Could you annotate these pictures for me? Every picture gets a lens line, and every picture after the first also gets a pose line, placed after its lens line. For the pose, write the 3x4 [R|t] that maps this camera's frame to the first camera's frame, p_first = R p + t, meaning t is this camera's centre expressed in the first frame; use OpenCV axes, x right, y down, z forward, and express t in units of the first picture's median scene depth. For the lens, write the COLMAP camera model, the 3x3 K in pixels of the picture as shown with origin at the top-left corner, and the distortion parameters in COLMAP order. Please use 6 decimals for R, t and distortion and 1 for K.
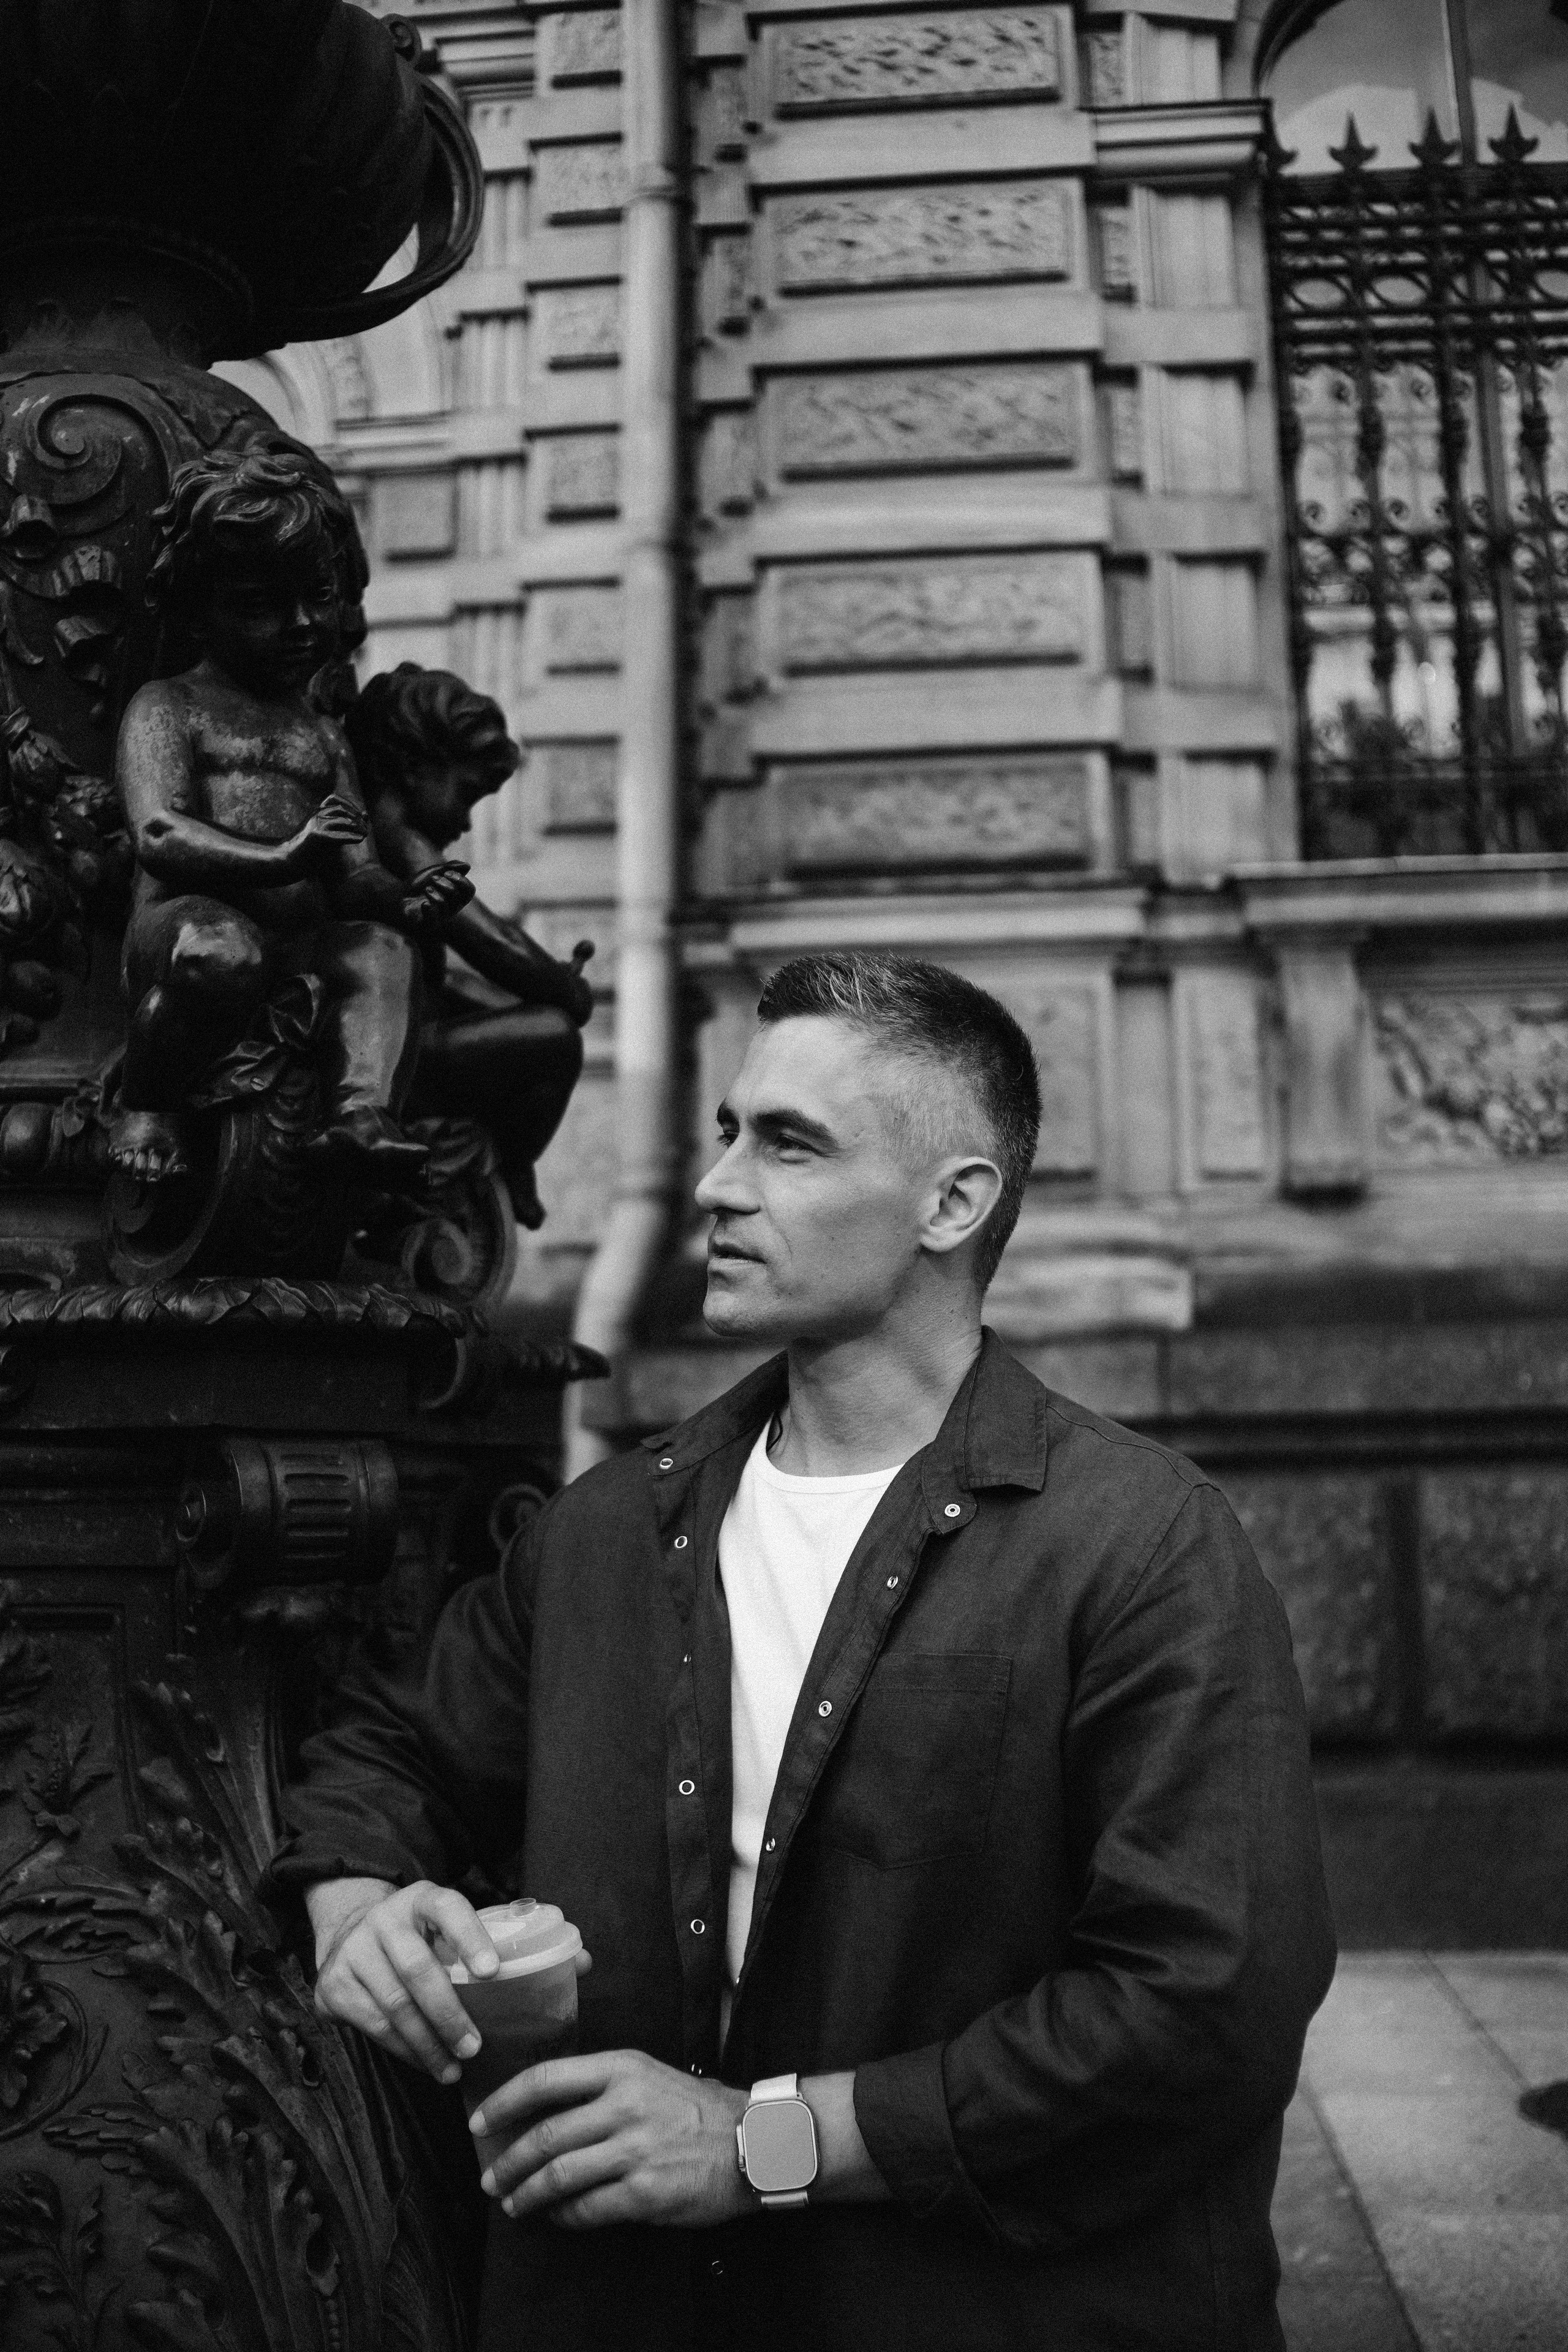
lens RADIAL K [[2340.5, 0, 784.6], [0, 2340.5, 1145.3], [0, 0, 1]] dist [-0.155457, 0.119717]
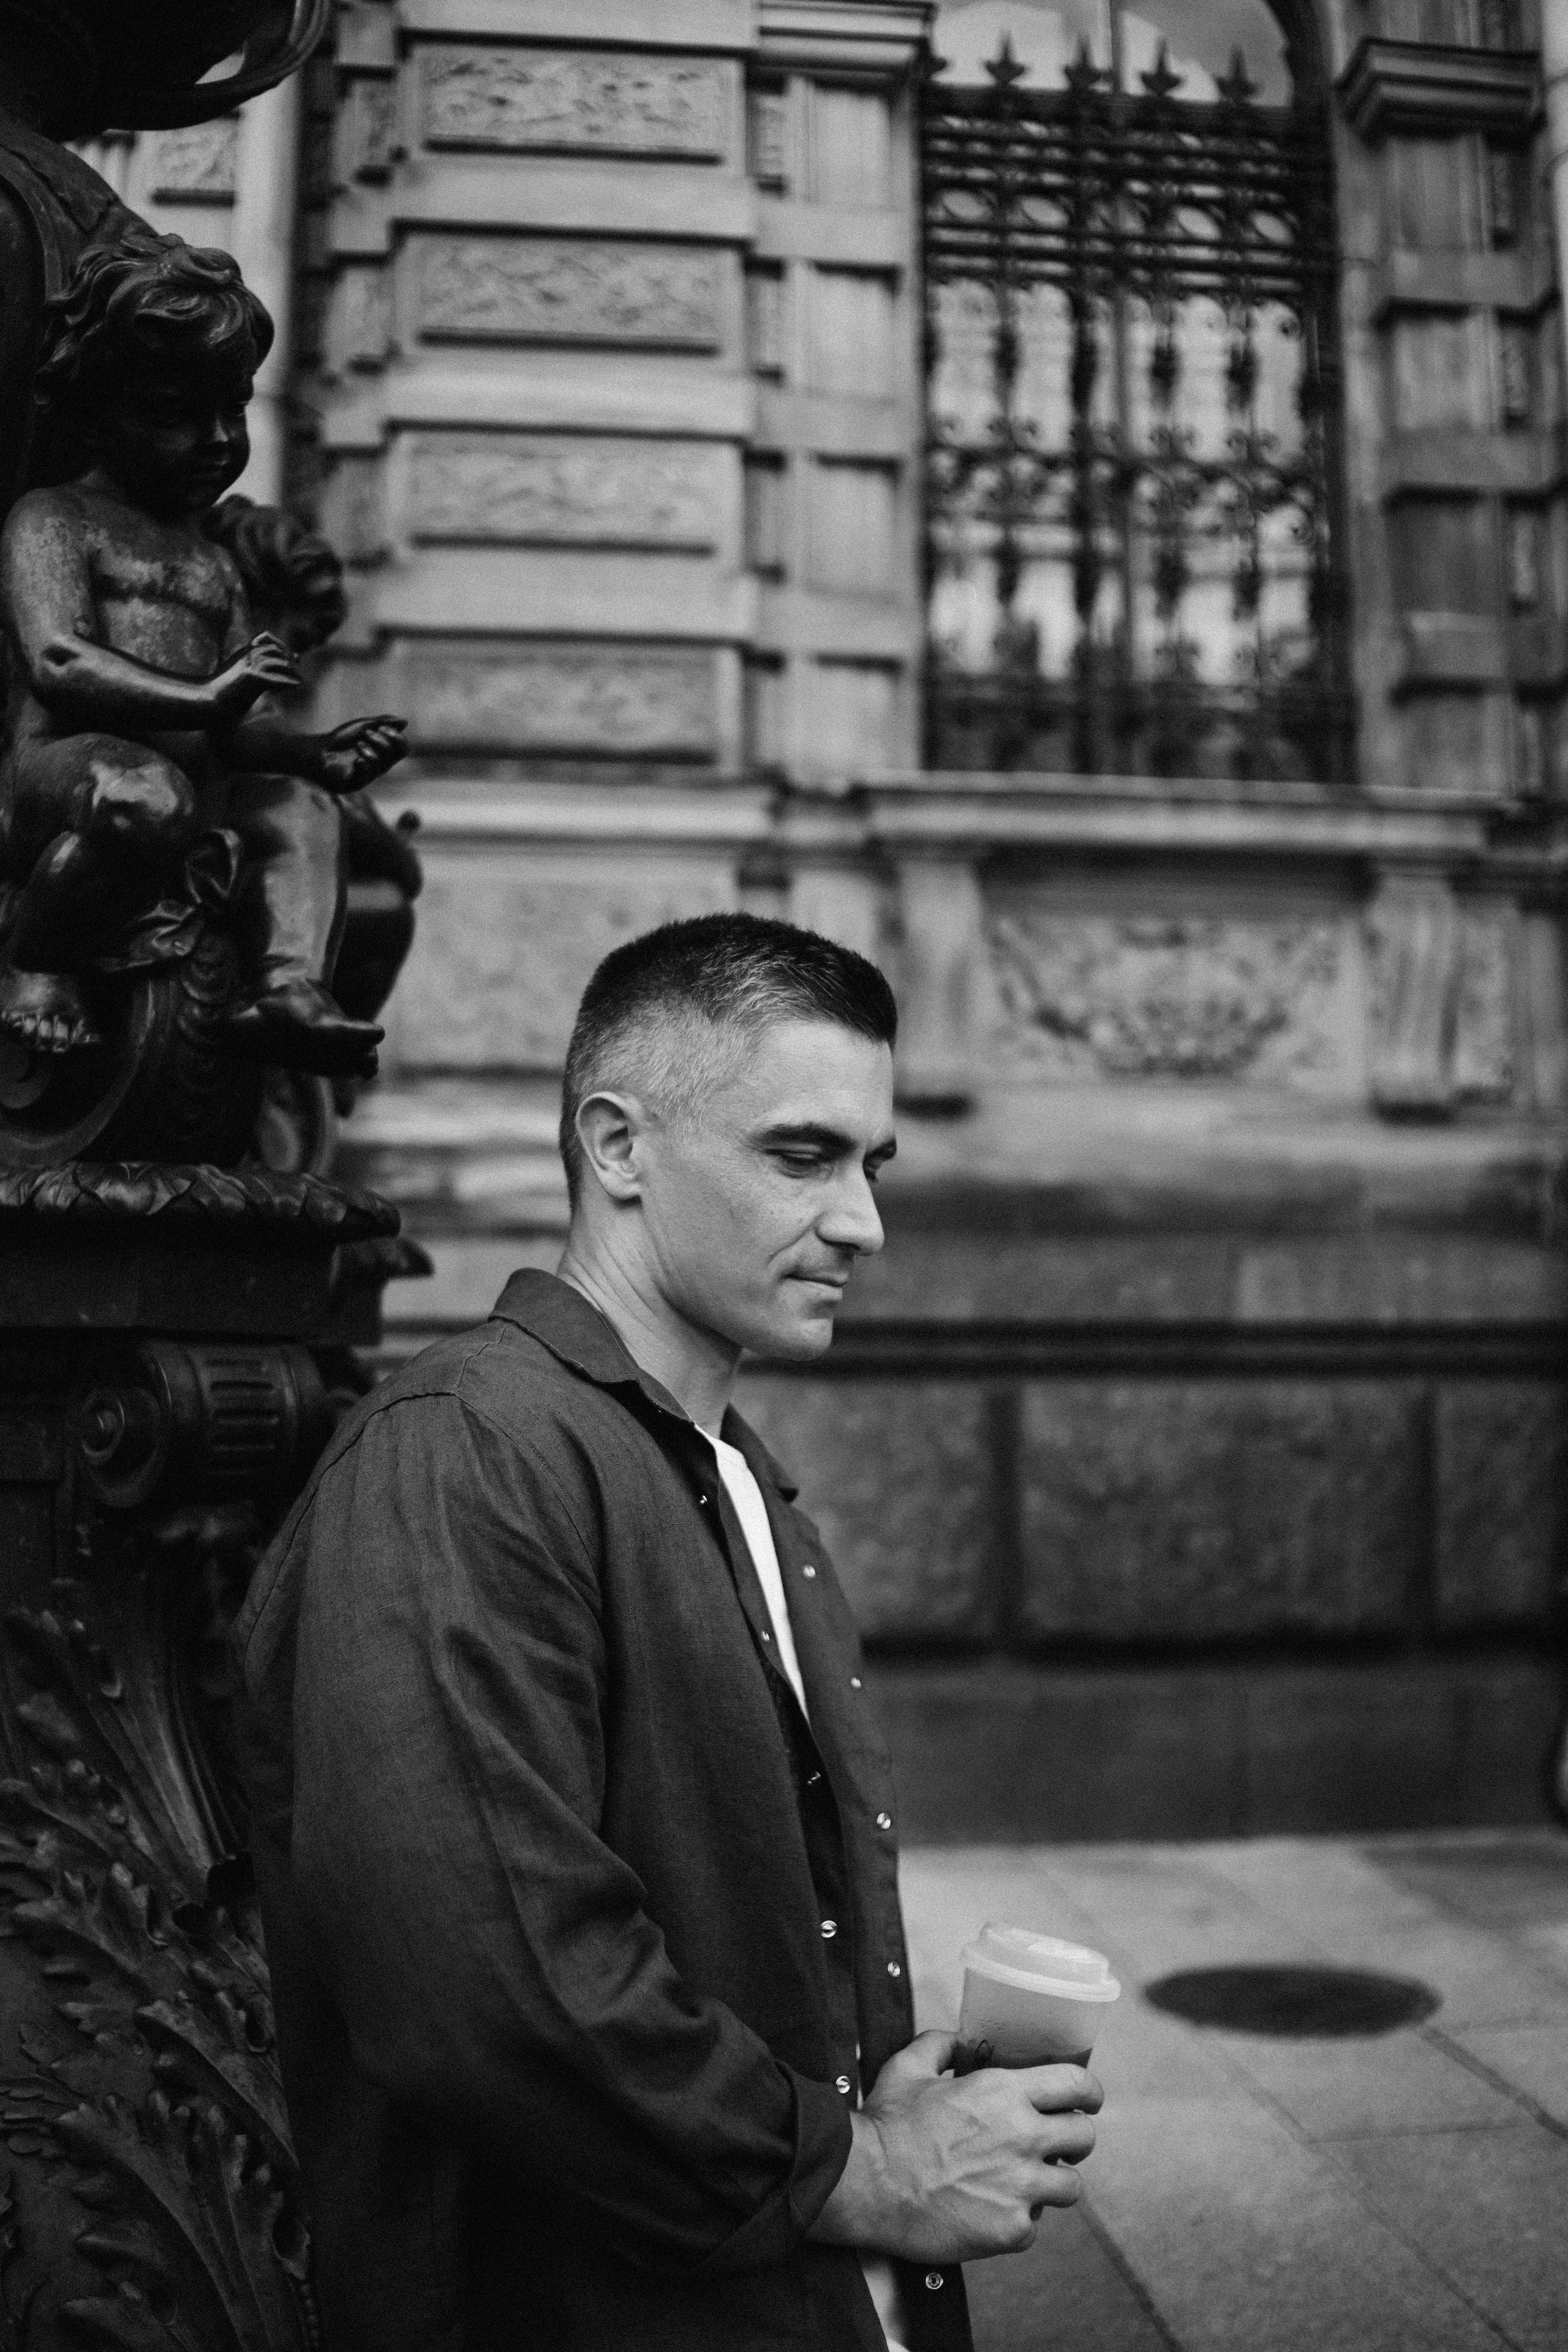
lens RADIAL K [[2346.8, 0, 781.3], [0, 2346.8, 1142.8], [0, 0, 1]] dist [-0.146740, 0.098146]
pose [[0.976113, 0.035746, 0.214301, -0.049698], [-0.045135, 0.998216, 0.039078, 0.000811], [-0.212522, -0.047817, 0.975986, 0.018137]]
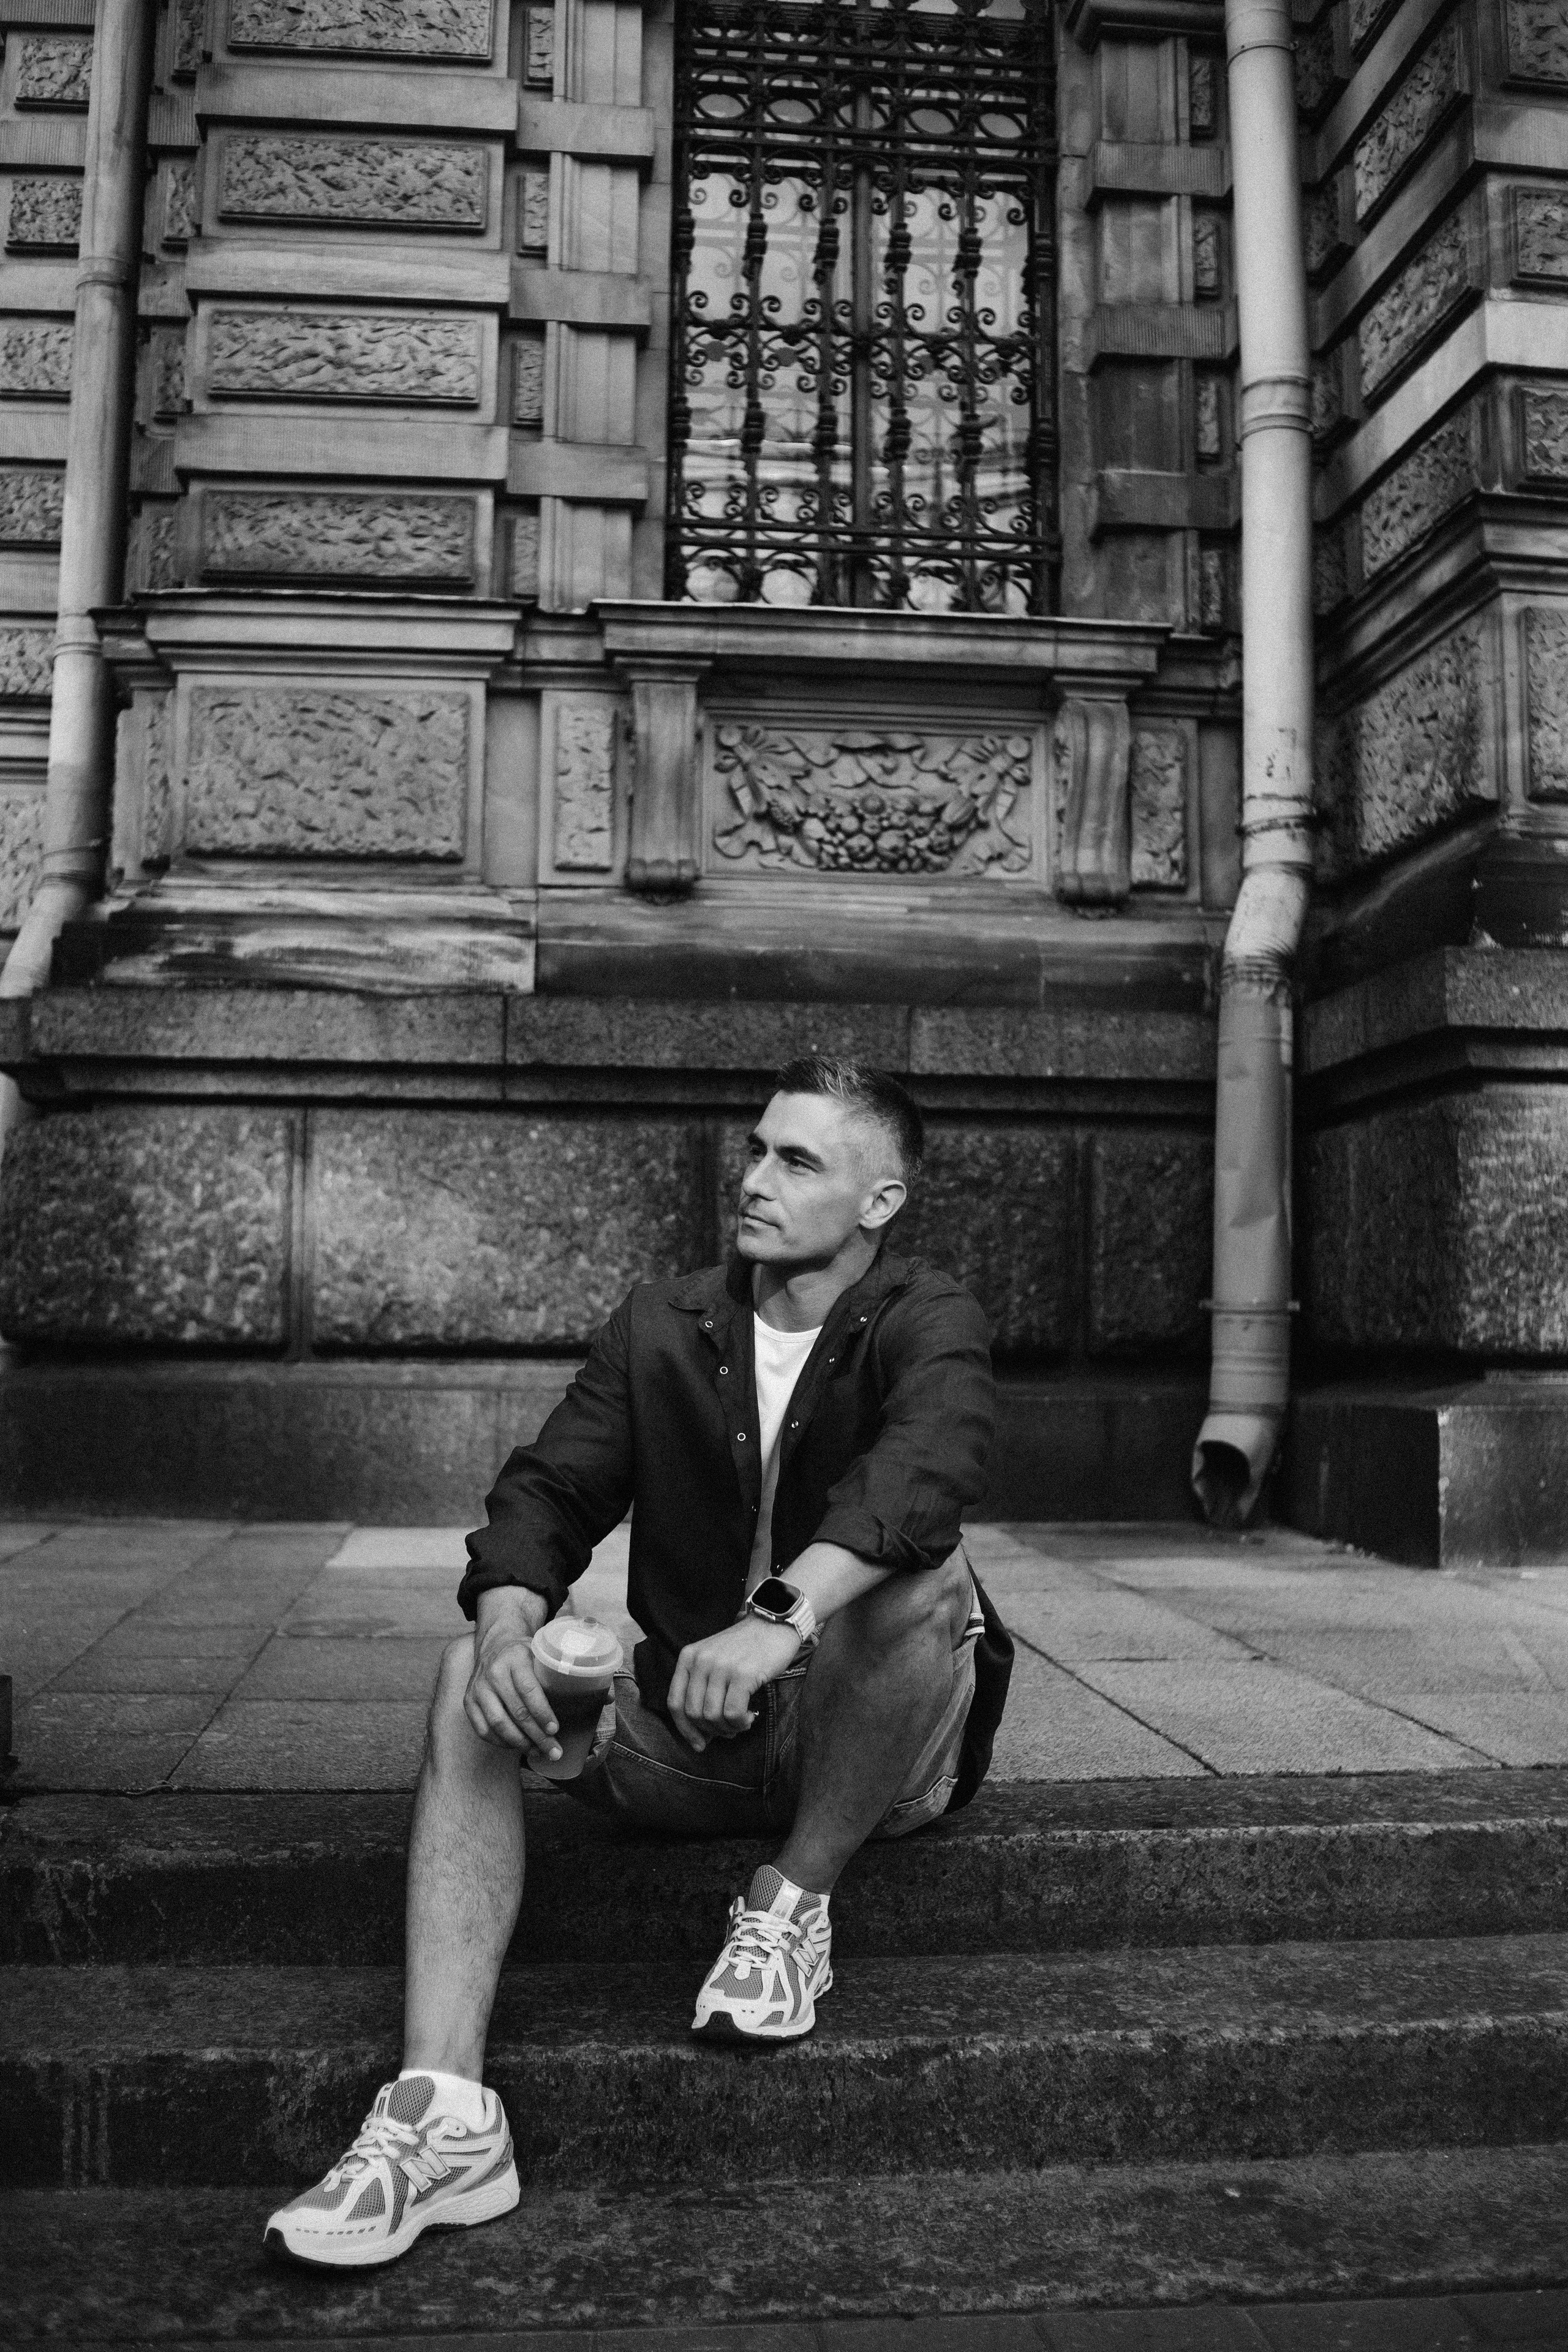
lens RADIAL K [[2332.9, 0, 787.4], [0, 2332.9, 1133.3], [0, 0, 1]] dist [-0.144377, 0.101760]
pose [[0.975589, 0.039046, 0.216104, 0.048931], [-0.051486, 0.997307, 0.052234, 0.077627], [-0.213482, -0.062085, 0.974972, -0.142600]]
